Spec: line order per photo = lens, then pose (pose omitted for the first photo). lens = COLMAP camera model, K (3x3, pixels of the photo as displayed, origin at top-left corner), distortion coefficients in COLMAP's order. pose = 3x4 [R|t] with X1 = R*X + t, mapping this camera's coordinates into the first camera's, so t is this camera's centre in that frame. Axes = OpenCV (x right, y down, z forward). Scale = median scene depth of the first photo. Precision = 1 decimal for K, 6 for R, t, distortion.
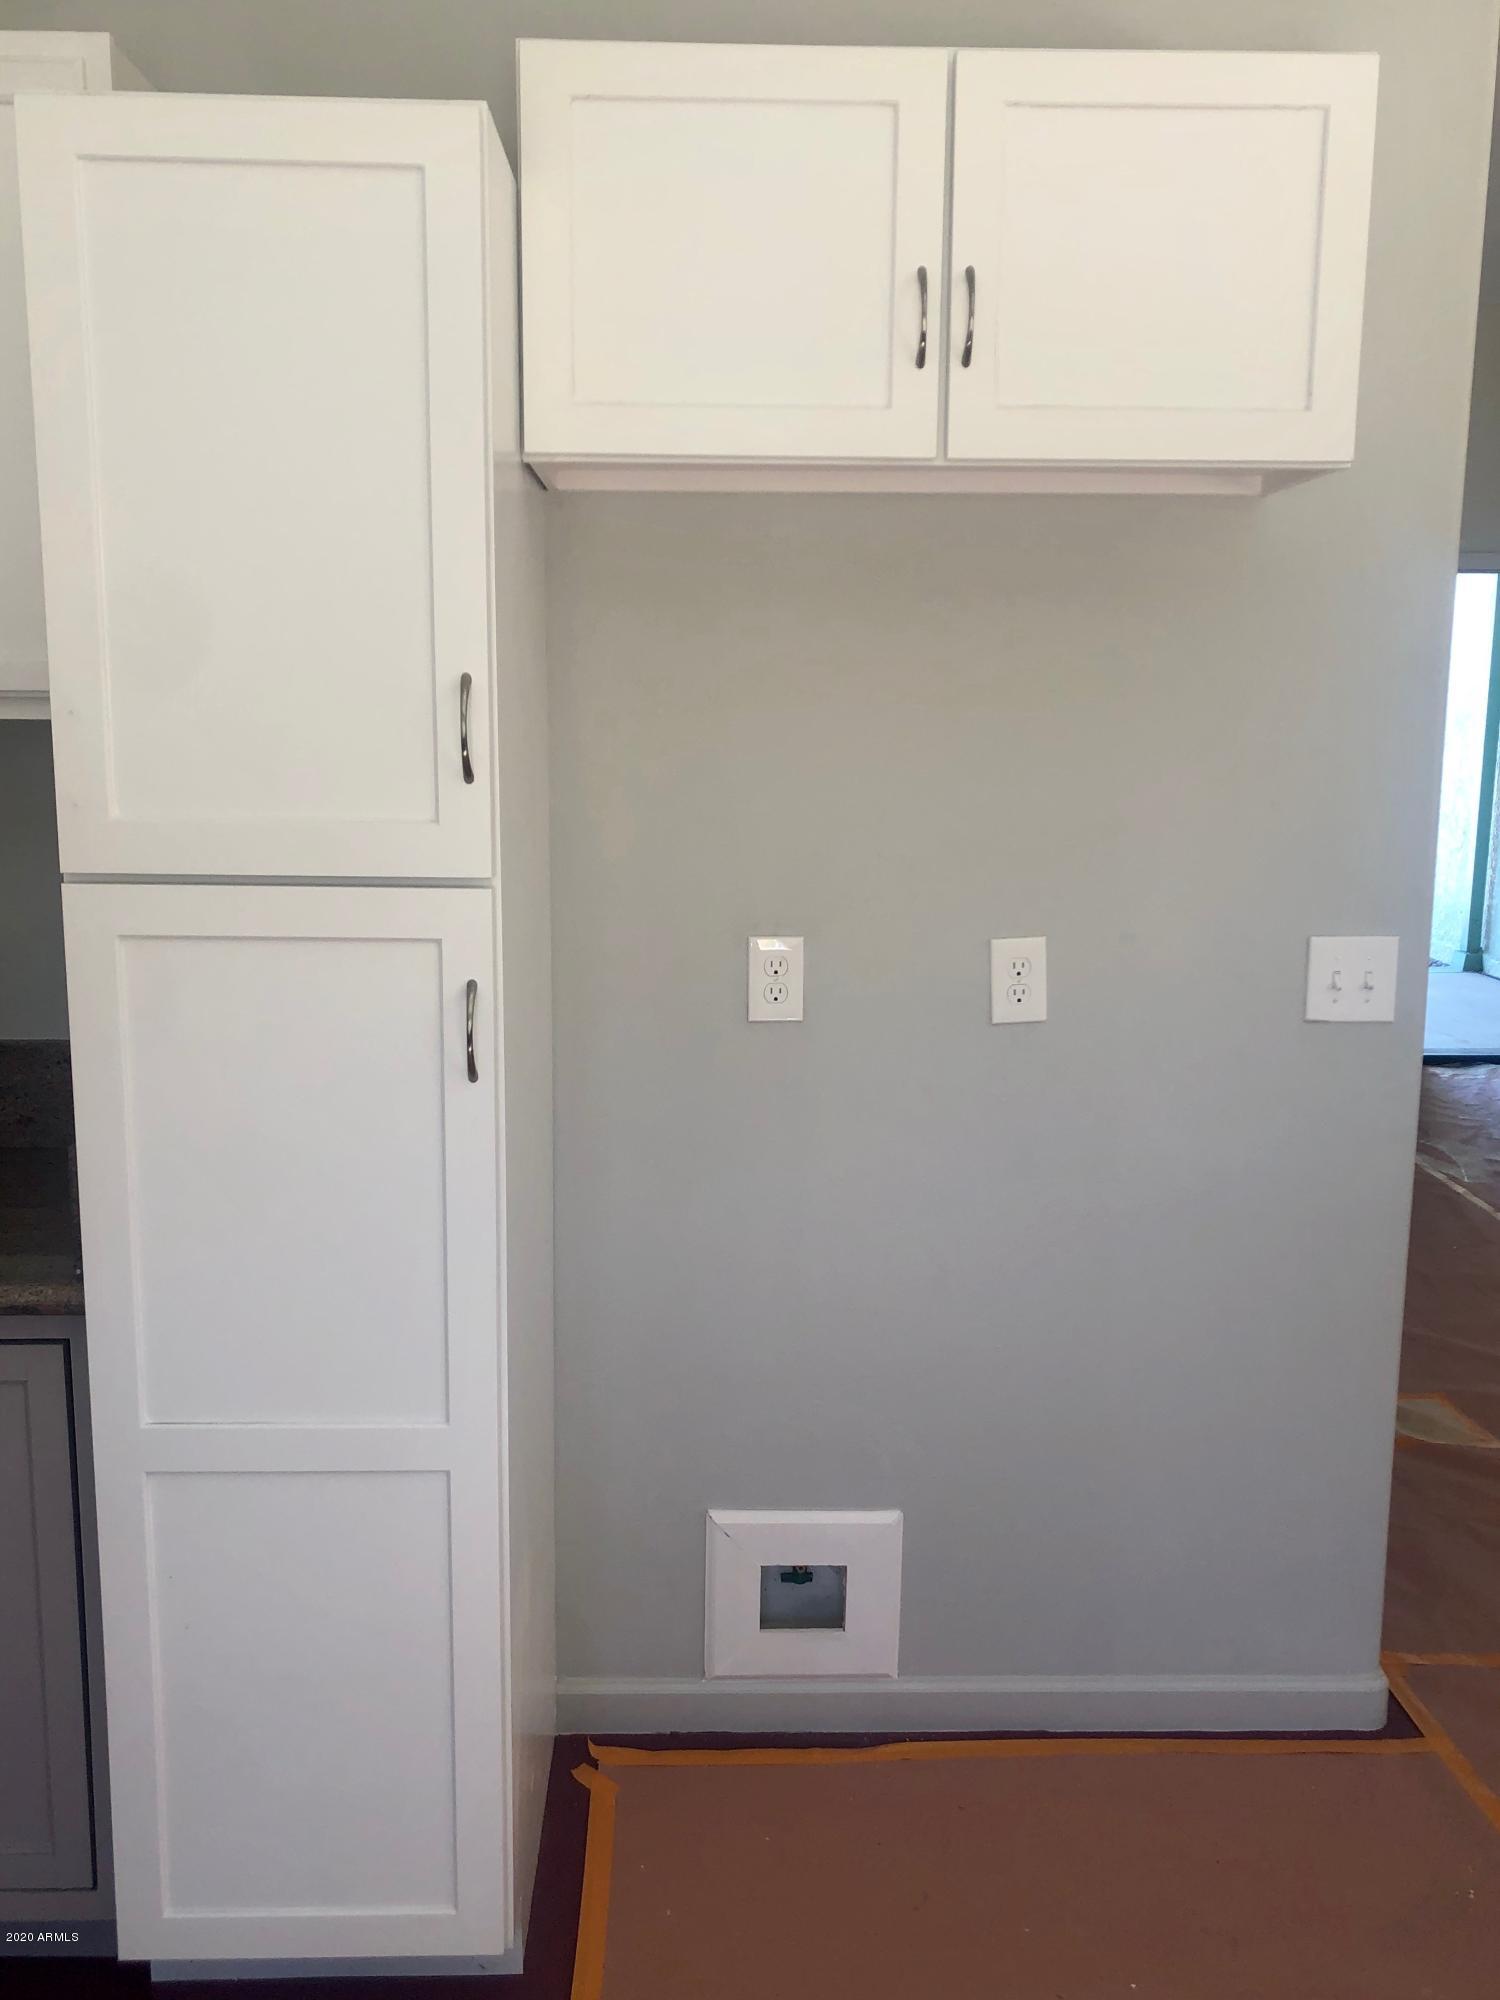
lens RADIAL K [[1749.3, 0, 753.0], [0, 1749.3, 1005.3], [0, 0, 1]] dist [0.004621, 0.018220]
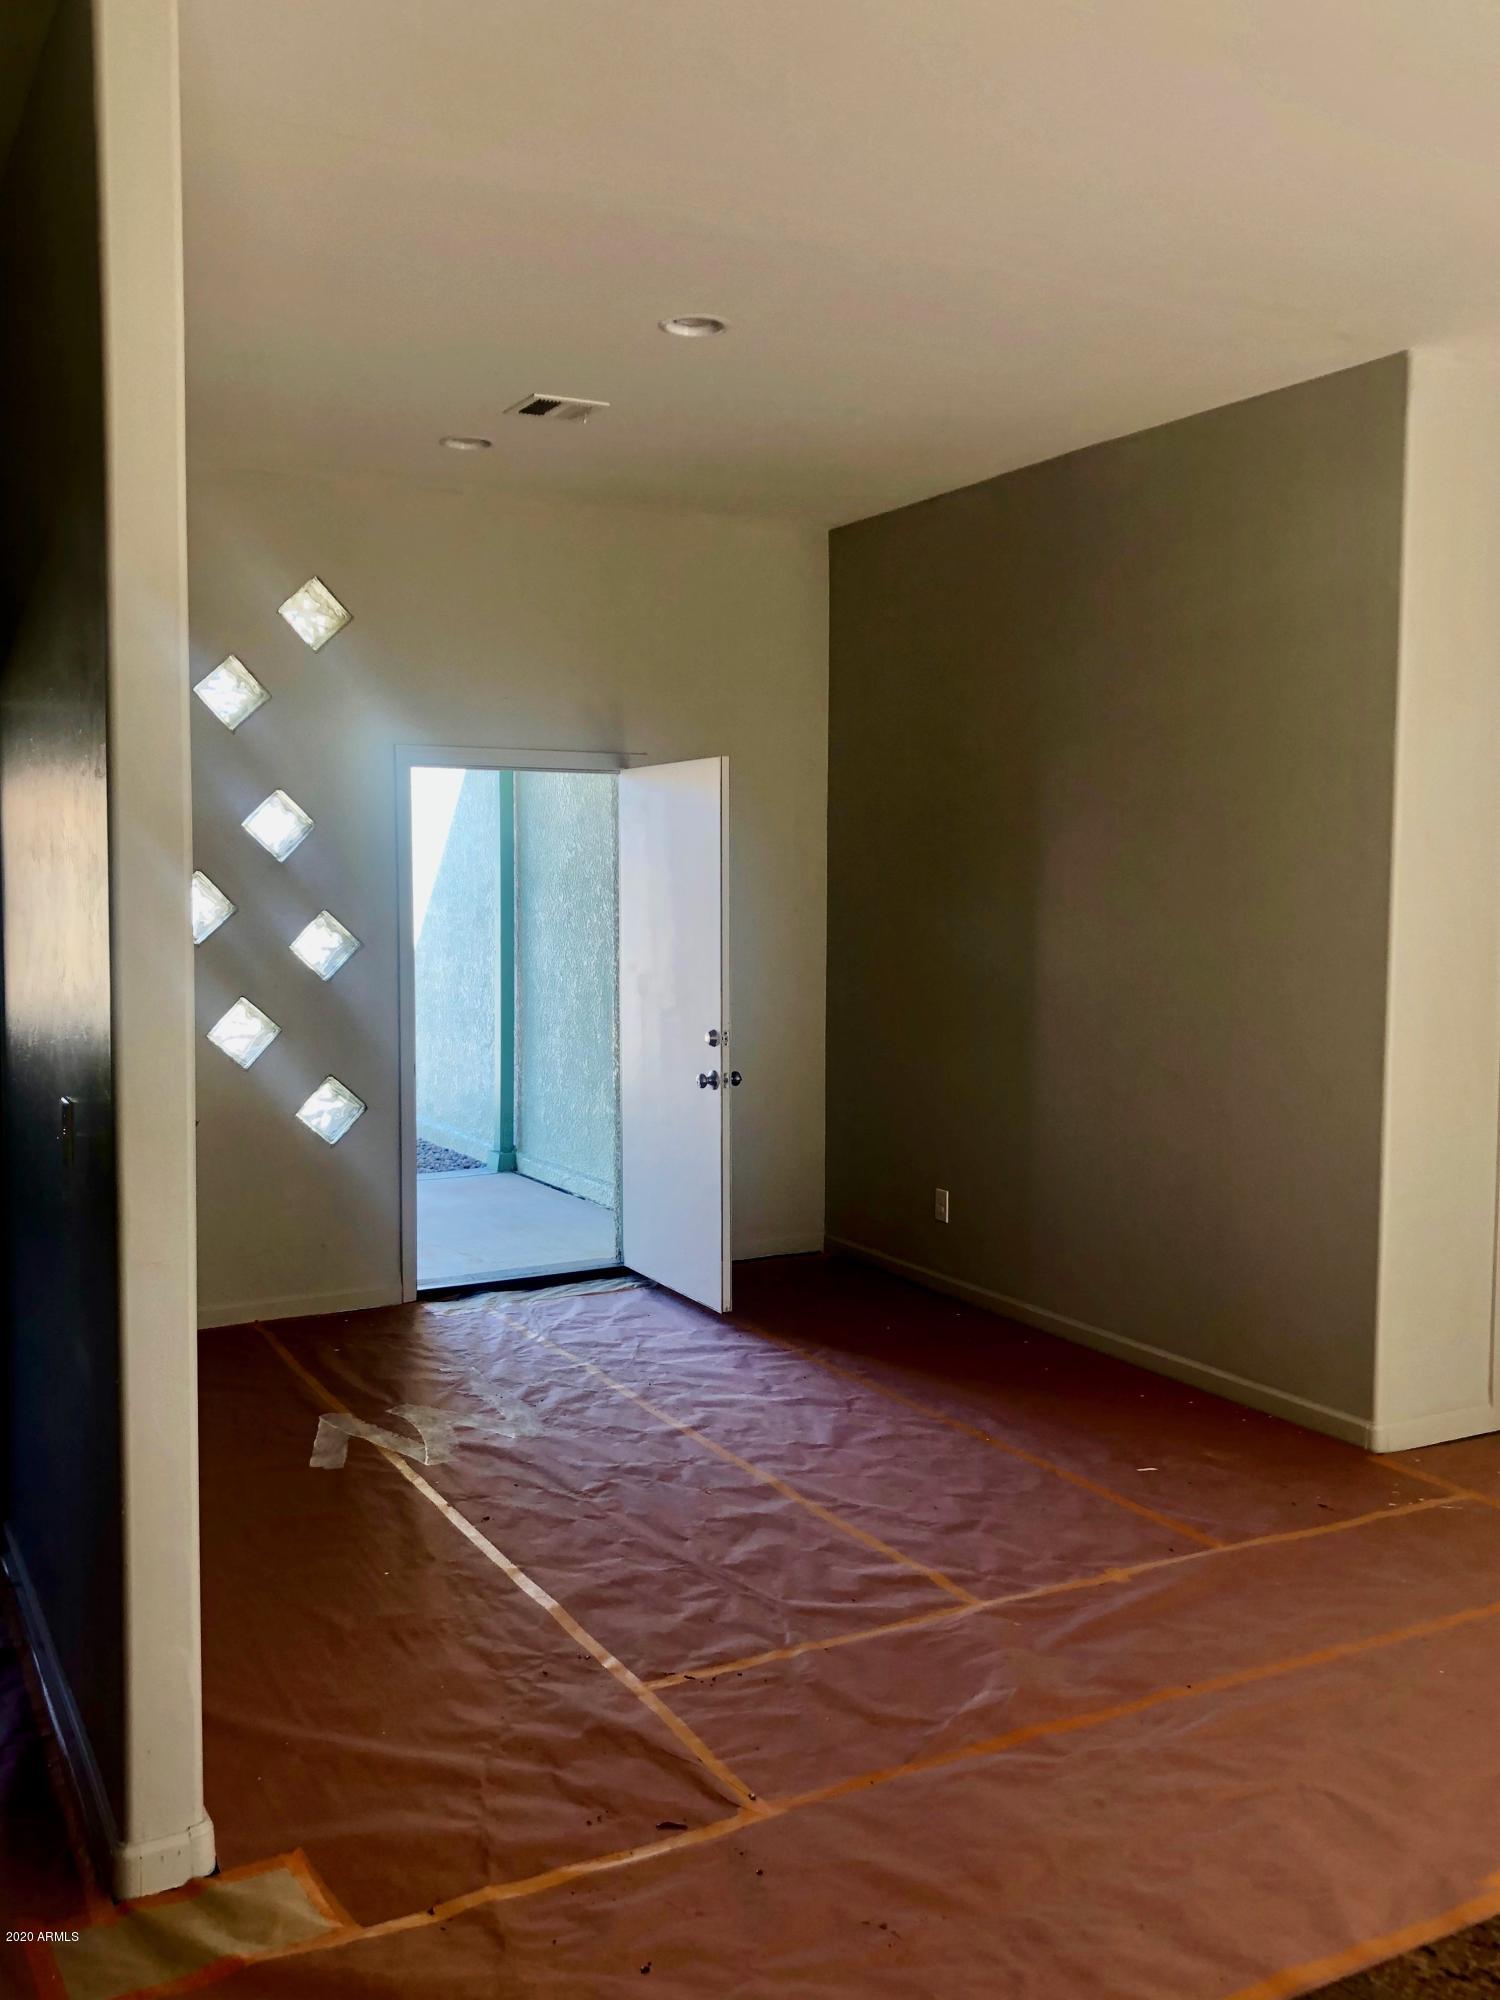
lens RADIAL K [[1749.3, 0, 752.9], [0, 1749.3, 1006.0], [0, 0, 1]] dist [0.004621, 0.018220]
pose [[0.883035, -0.038921, 0.467690, 0.095820], [0.086414, 0.993000, -0.080520, -0.023920], [-0.461283, 0.111517, 0.880217, 0.090231]]
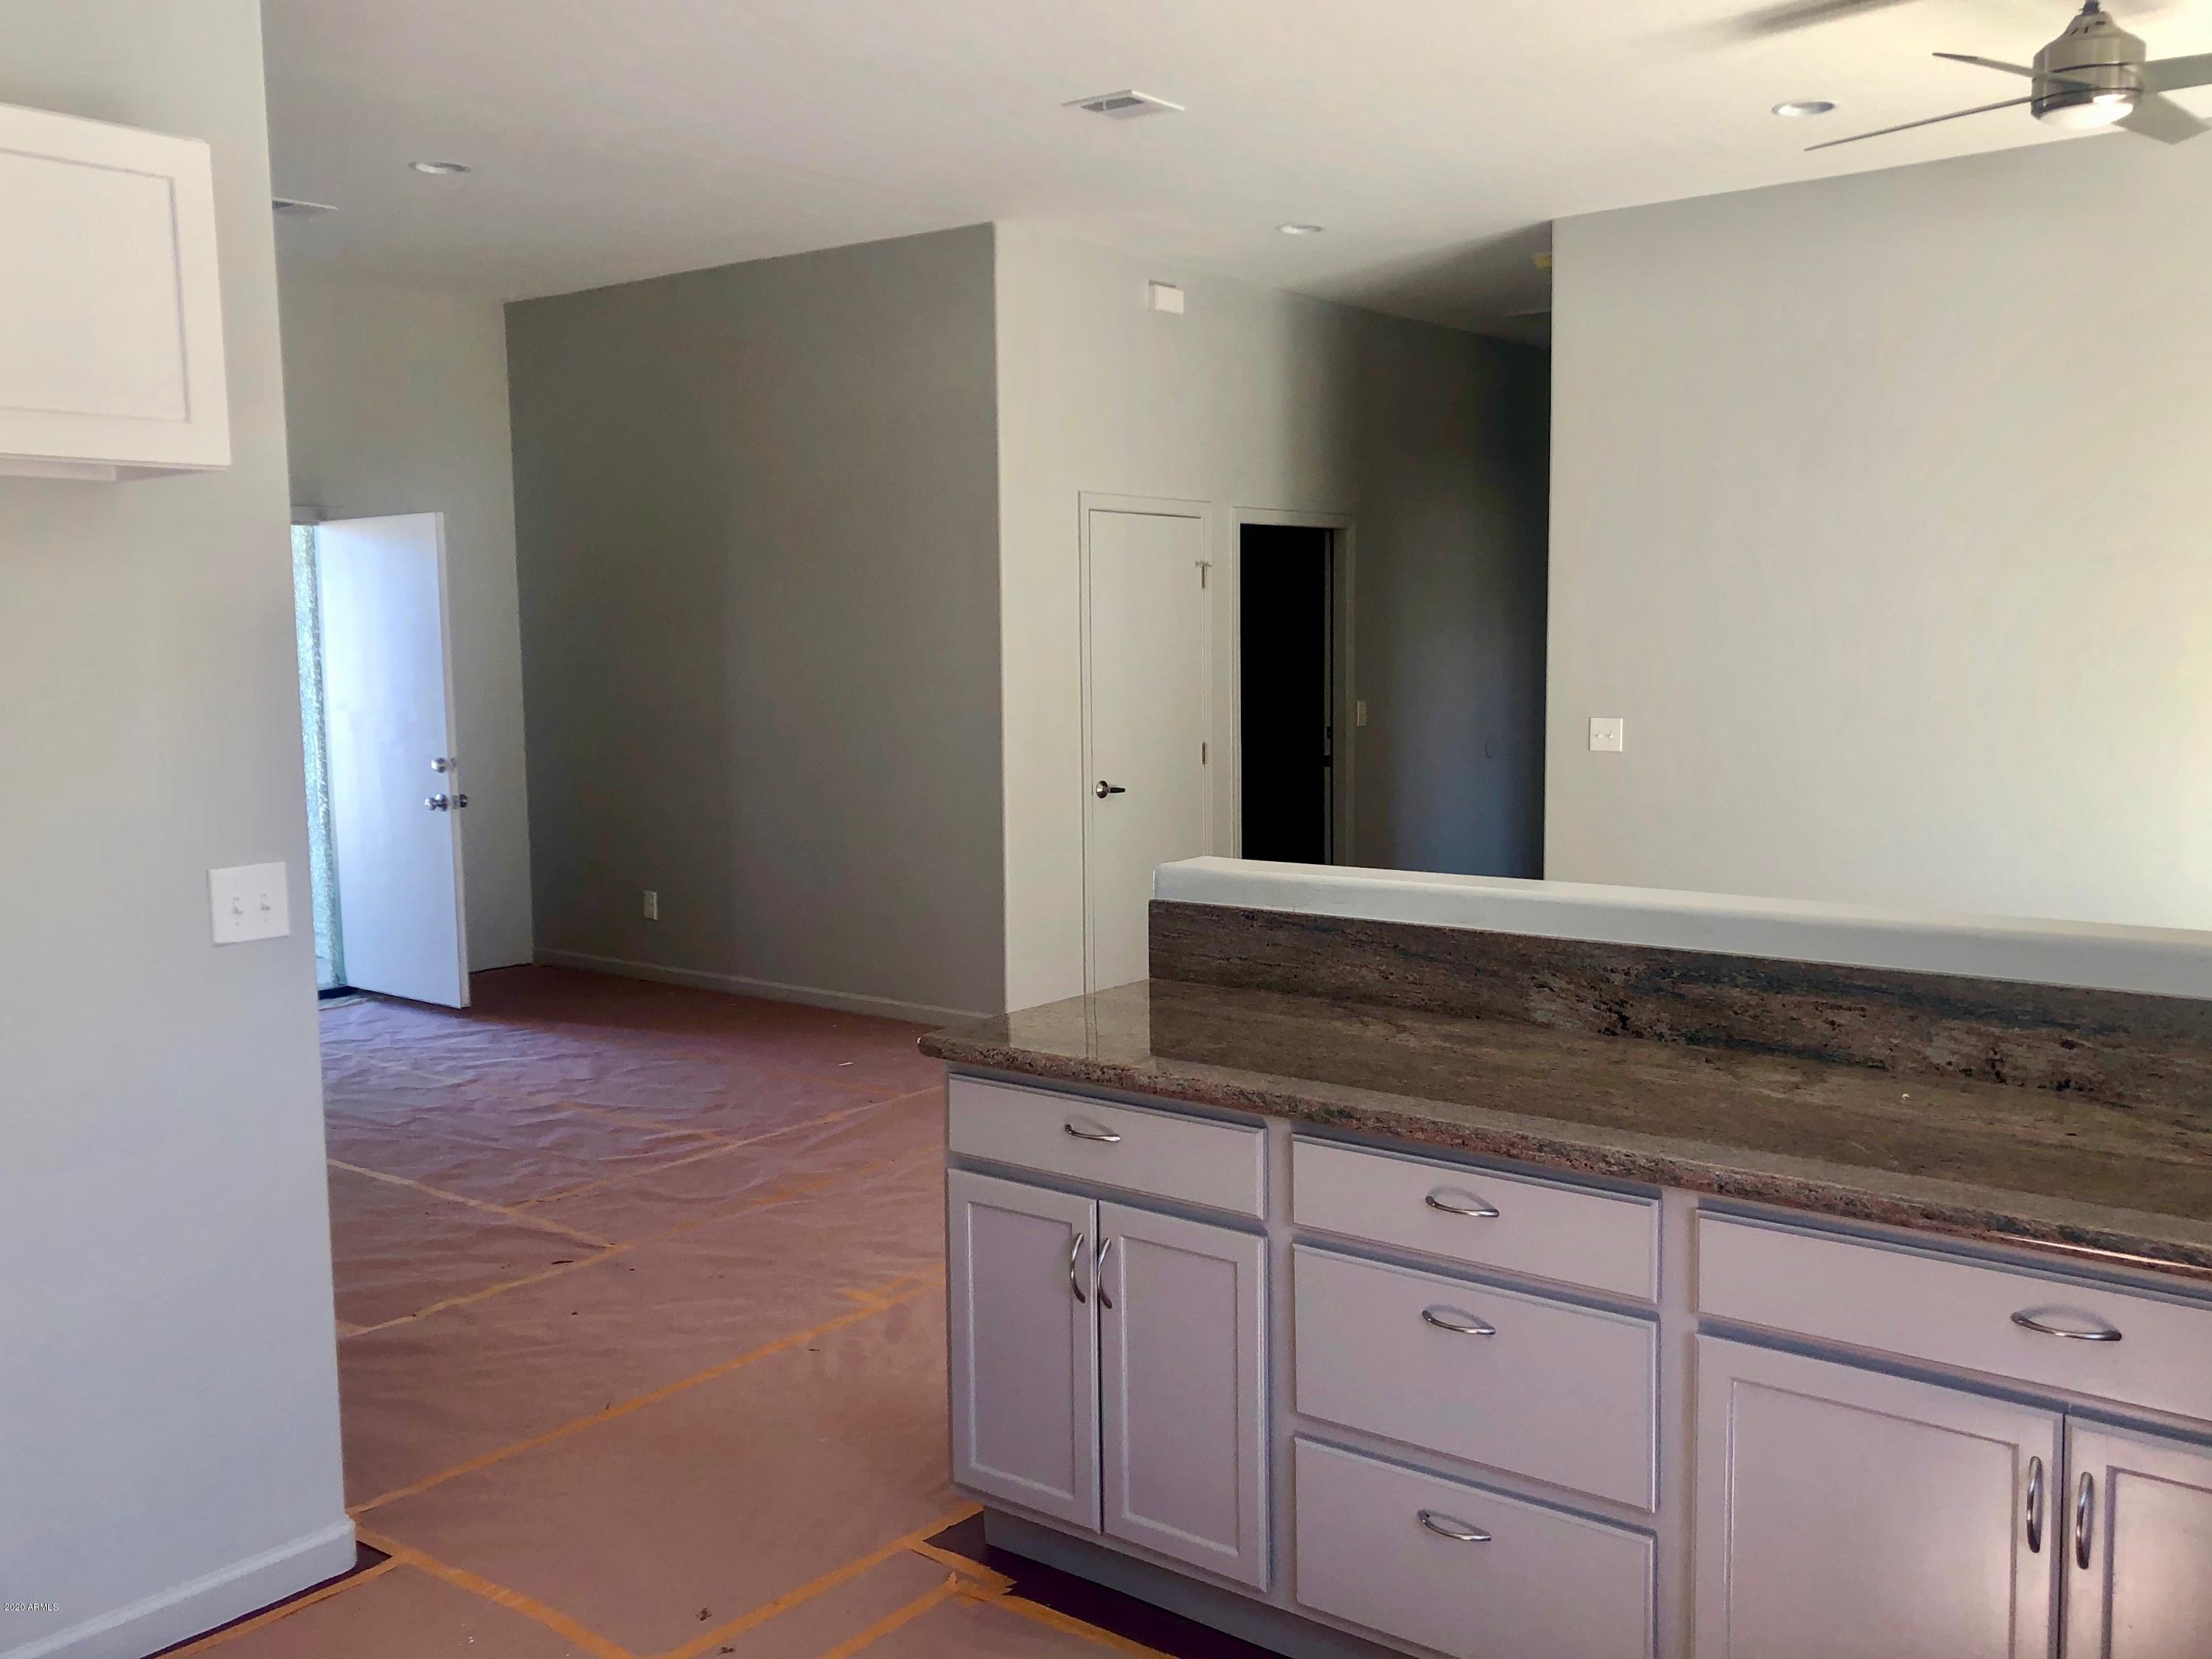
lens RADIAL K [[1934.7, 0, 1112.6], [0, 1934.7, 818.6], [0, 0, 1]] dist [0.004621, 0.018220]
pose [[0.627760, -0.089523, 0.773242, -0.062169], [0.153235, 0.988139, -0.010001, 0.006693], [-0.763175, 0.124766, 0.634033, -0.052286]]
